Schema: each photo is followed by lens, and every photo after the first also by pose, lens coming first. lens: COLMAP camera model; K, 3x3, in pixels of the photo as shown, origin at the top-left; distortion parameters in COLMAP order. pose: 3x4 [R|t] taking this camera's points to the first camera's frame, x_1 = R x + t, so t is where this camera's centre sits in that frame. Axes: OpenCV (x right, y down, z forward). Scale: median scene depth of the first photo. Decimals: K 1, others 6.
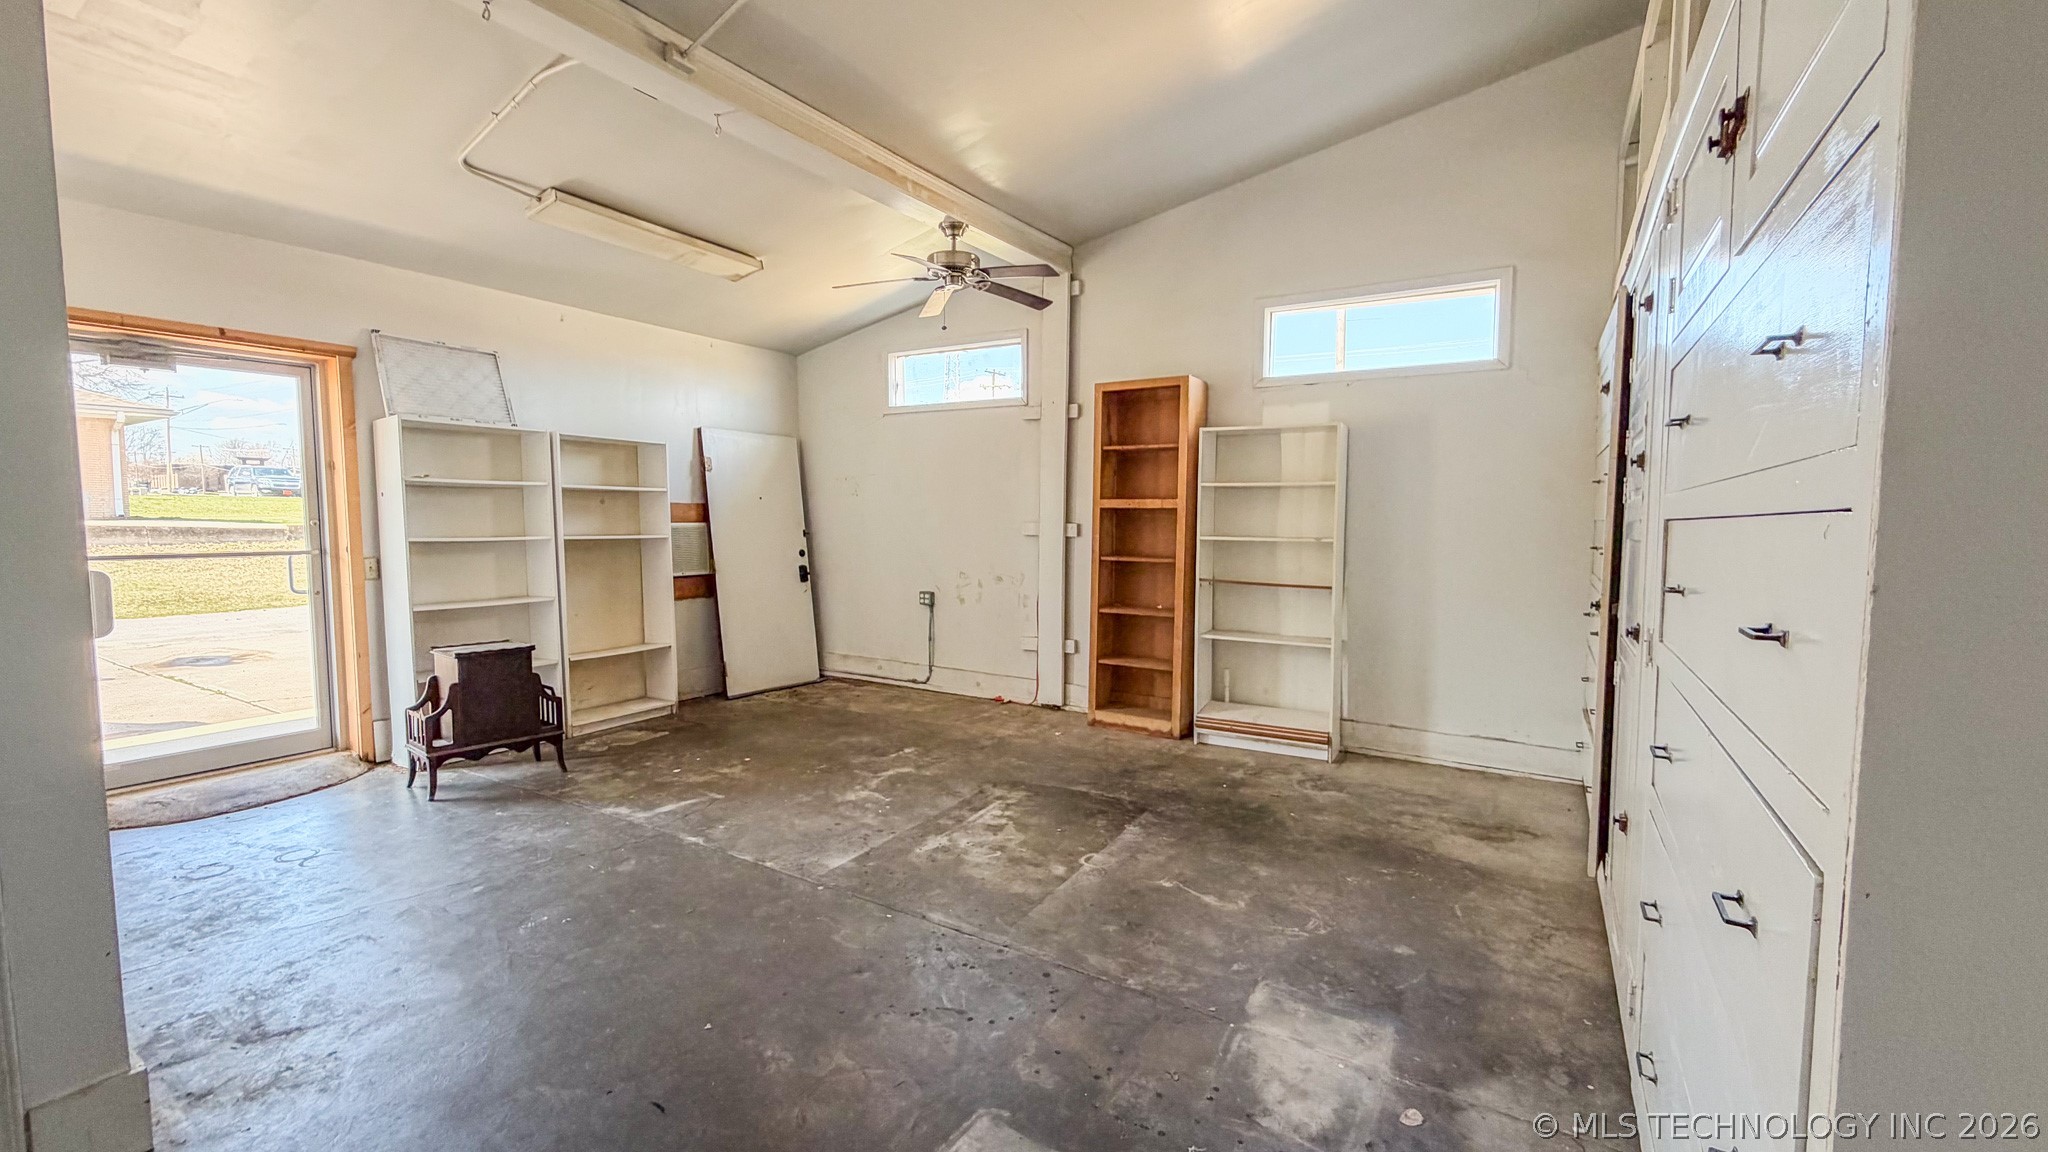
lens RADIAL K [[840.5, 0, 1011.0], [0, 840.5, 581.1], [0, 0, 1]] dist [-0.002023, -0.000067]
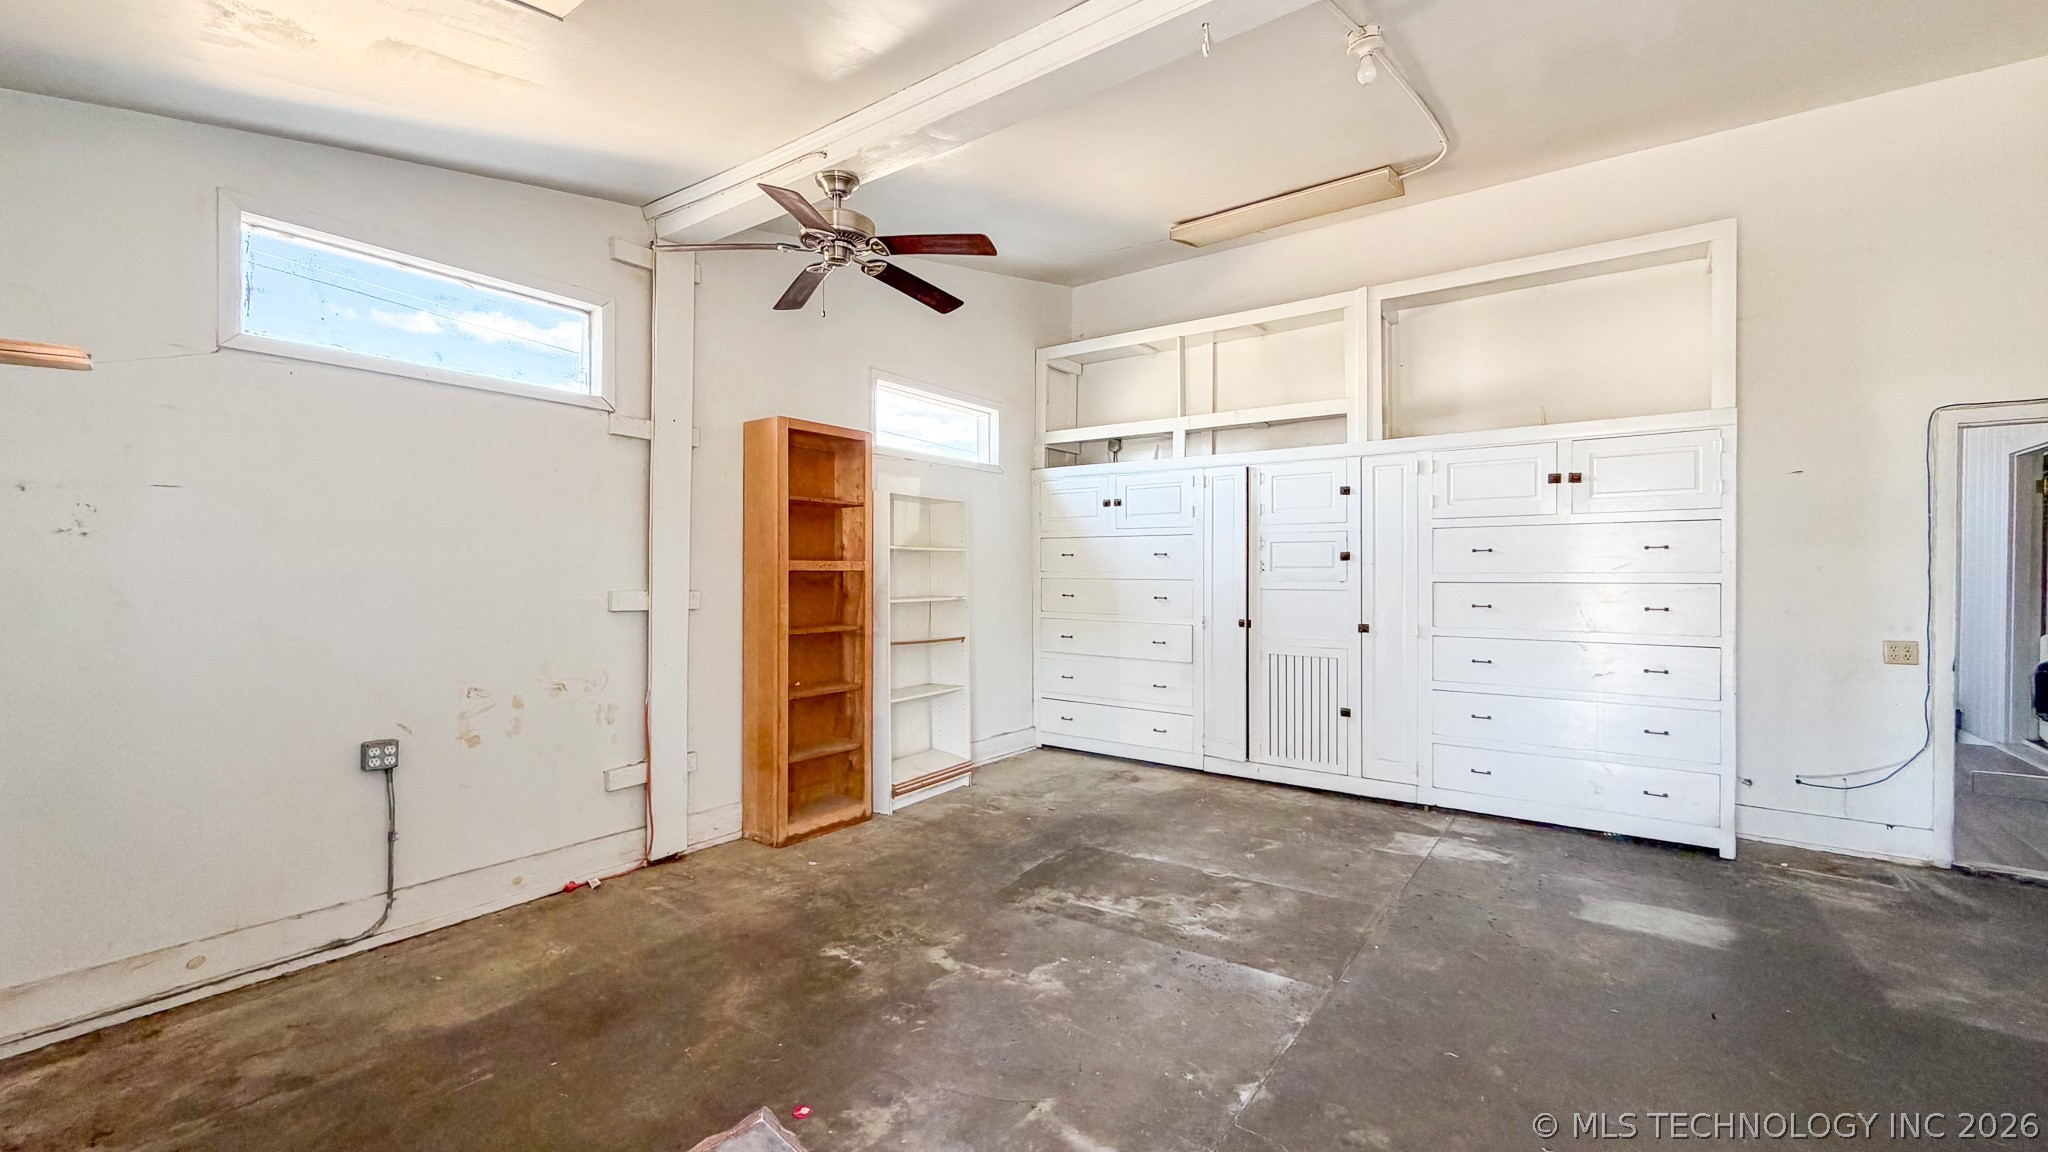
lens RADIAL K [[840.5, 0, 1008.6], [0, 840.5, 568.0], [0, 0, 1]] dist [-0.002023, -0.000067]
pose [[0.062818, -0.006422, 0.998004, -0.891193], [0.073050, 0.997327, 0.001820, -0.098028], [-0.995348, 0.072790, 0.063119, 0.956722]]
